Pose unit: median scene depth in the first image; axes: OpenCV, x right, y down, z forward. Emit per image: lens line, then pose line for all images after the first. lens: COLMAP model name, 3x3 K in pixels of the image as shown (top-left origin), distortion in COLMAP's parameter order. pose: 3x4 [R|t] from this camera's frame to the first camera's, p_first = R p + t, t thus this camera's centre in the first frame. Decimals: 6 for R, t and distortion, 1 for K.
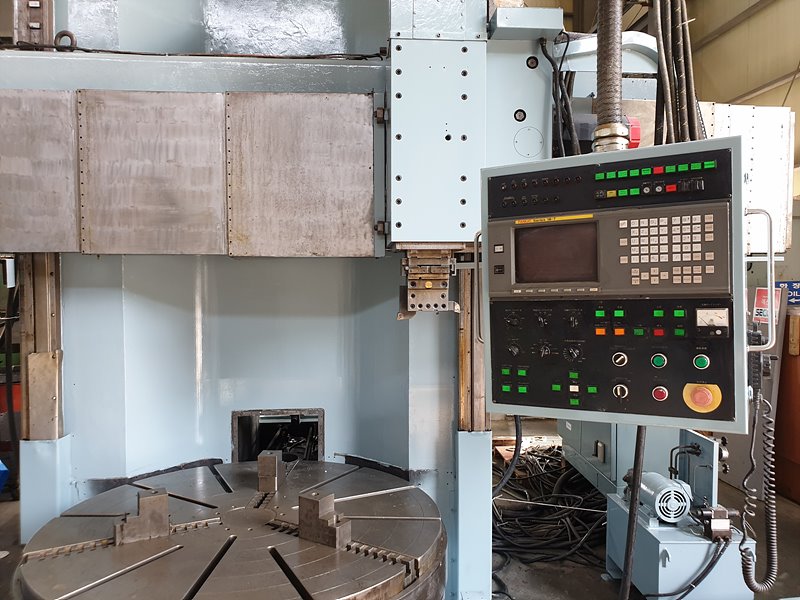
lens RADIAL K [[625.3, 0, 404.5], [0, 625.3, 299.0], [0, 0, 1]] dist [0.065673, -0.080017]
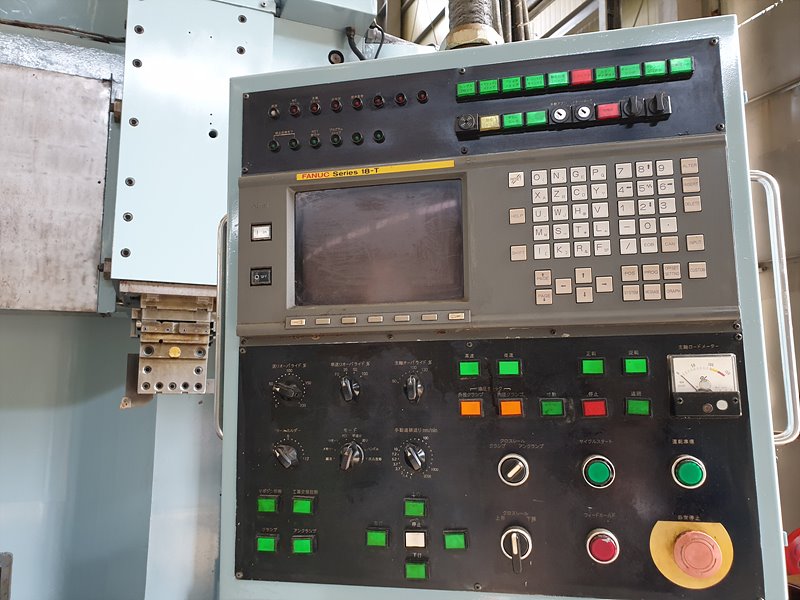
lens RADIAL K [[625.2, 0, 398.1], [0, 625.2, 310.7], [0, 0, 1]] dist [0.063385, -0.084943]
pose [[0.955160, 0.044722, 0.292693, 0.068695], [-0.003780, 0.990289, -0.138976, 0.025031], [-0.296066, 0.131638, 0.946053, 0.319762]]
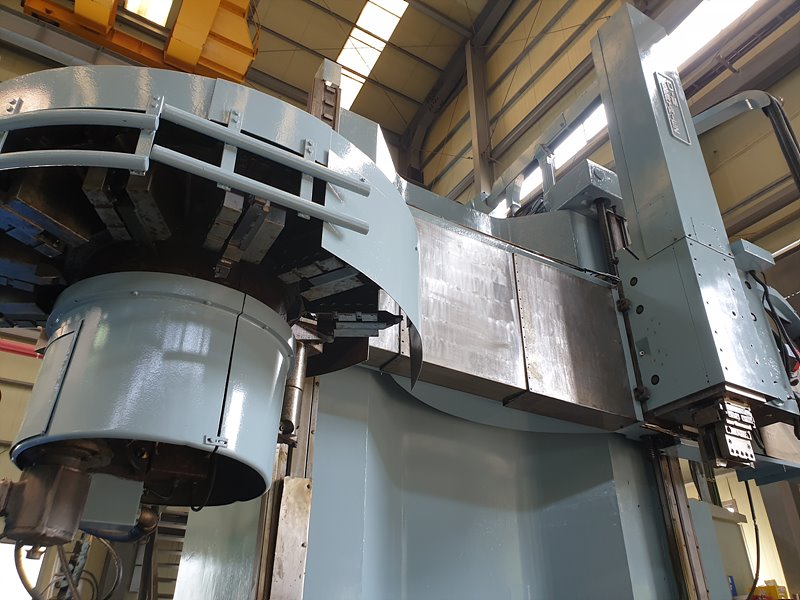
lens RADIAL K [[625.2, 0, 398.1], [0, 625.2, 310.7], [0, 0, 1]] dist [0.063385, -0.084943]
pose [[0.902146, 0.226364, 0.367275, -0.951492], [0.002950, 0.848041, -0.529922, 0.378561], [-0.431420, 0.479150, 0.764390, 0.341391]]
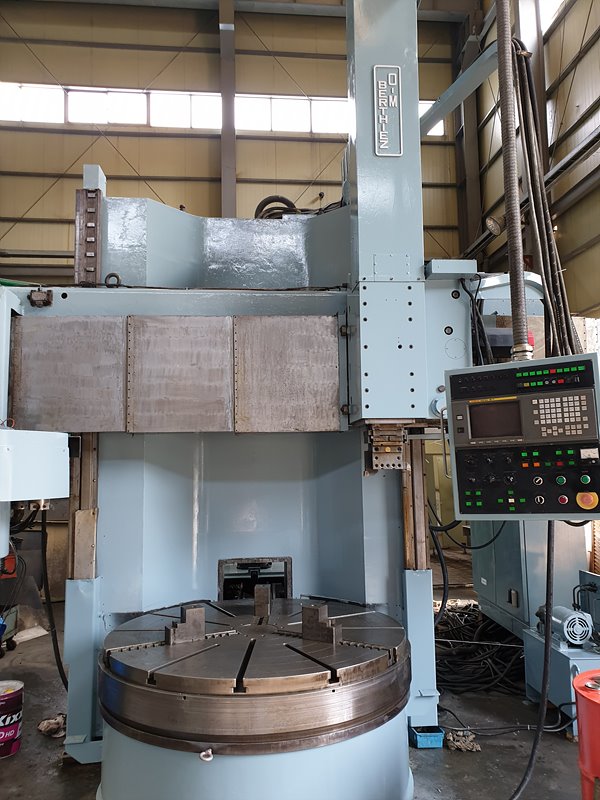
lens RADIAL K [[625.2, 0, 300.0], [0, 625.2, 400.0], [0, 0, 1]] dist [0.063385, -0.084943]
pose [[0.999834, -0.015003, 0.010365, -0.172625], [0.016291, 0.990285, -0.138094, 0.057248], [-0.008193, 0.138240, 0.990365, -0.388412]]
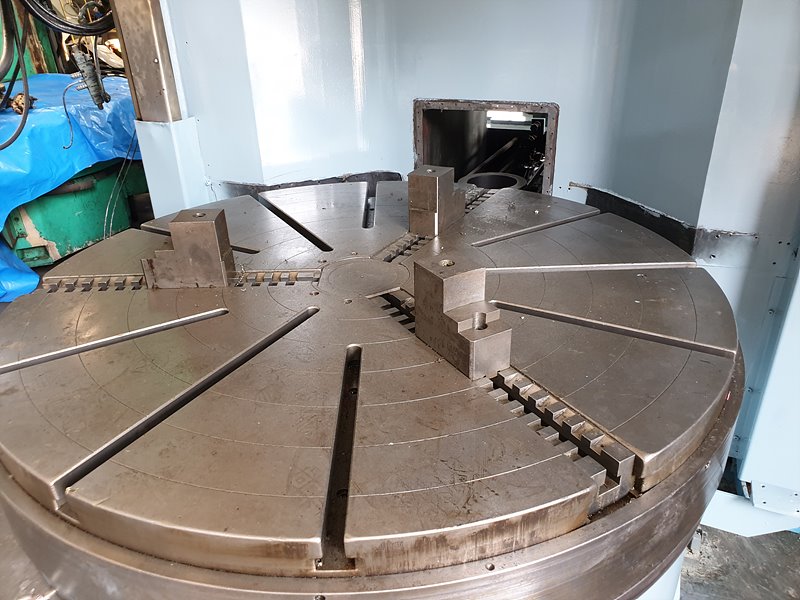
lens RADIAL K [[625.2, 0, 398.1], [0, 625.2, 310.7], [0, 0, 1]] dist [0.063385, -0.084943]
pose [[0.884370, 0.188702, -0.426944, 0.032941], [0.017415, 0.900671, 0.434153, 0.133491], [0.466462, -0.391387, 0.793240, 0.577043]]
